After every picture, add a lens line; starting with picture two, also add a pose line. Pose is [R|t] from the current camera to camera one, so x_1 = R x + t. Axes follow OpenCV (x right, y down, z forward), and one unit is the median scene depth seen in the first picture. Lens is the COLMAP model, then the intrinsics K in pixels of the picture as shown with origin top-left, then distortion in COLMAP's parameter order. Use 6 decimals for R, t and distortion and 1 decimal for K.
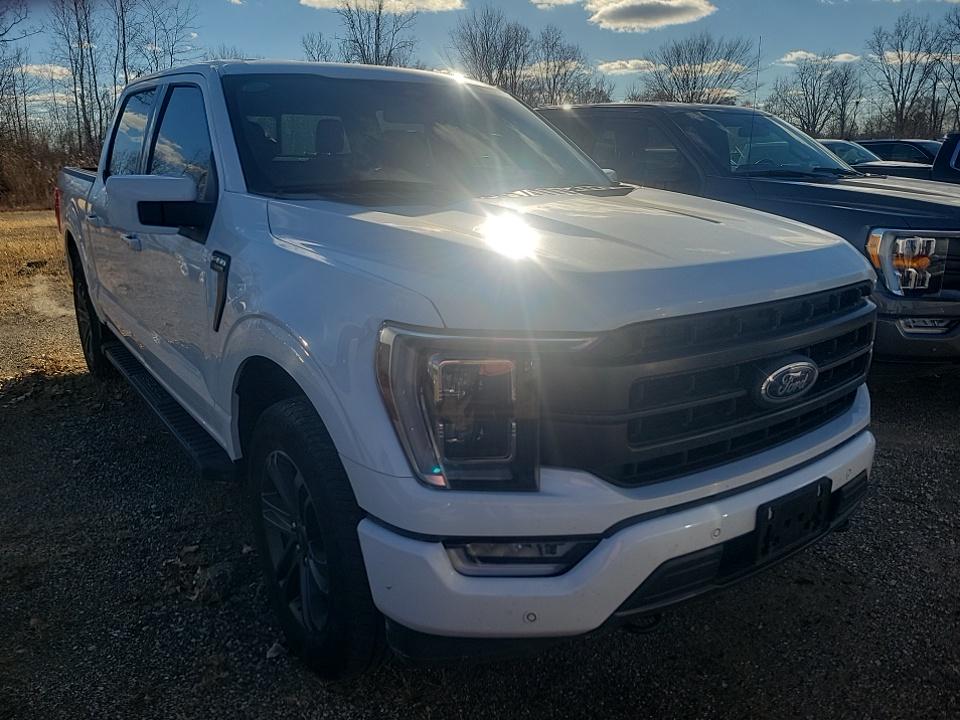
lens RADIAL K [[725.6, 0, 478.8], [0, 725.6, 355.9], [0, 0, 1]] dist [0.040002, -0.017312]
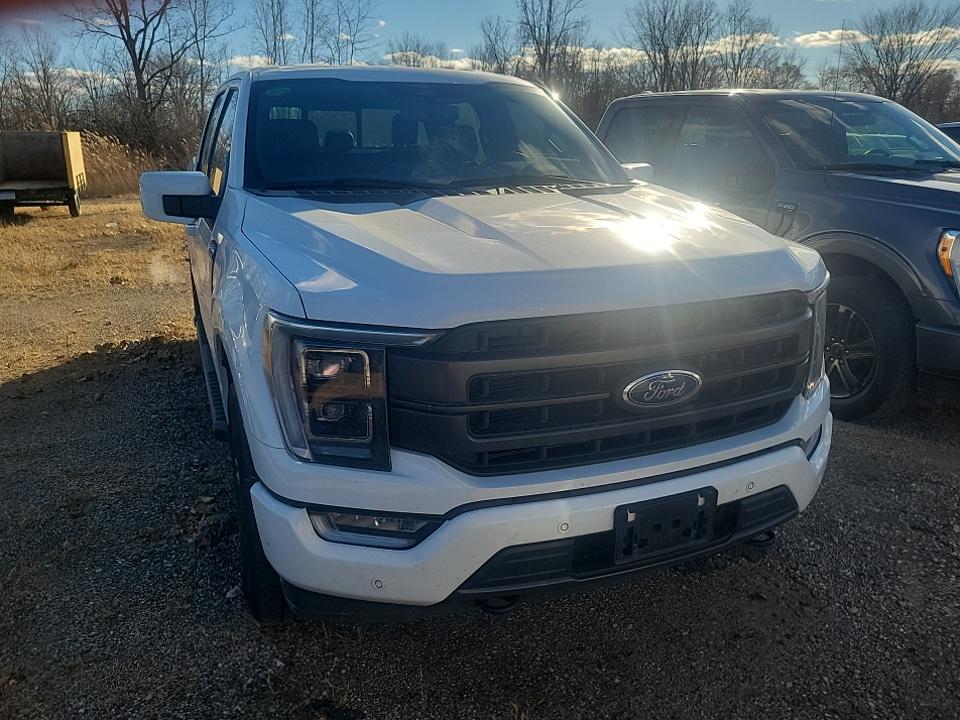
lens RADIAL K [[725.6, 0, 458.4], [0, 725.6, 356.9], [0, 0, 1]] dist [0.040002, -0.017312]
pose [[0.974729, 0.061781, -0.214676, 0.313343], [-0.057277, 0.997989, 0.027142, -0.016729], [0.215921, -0.014160, 0.976308, -0.036561]]
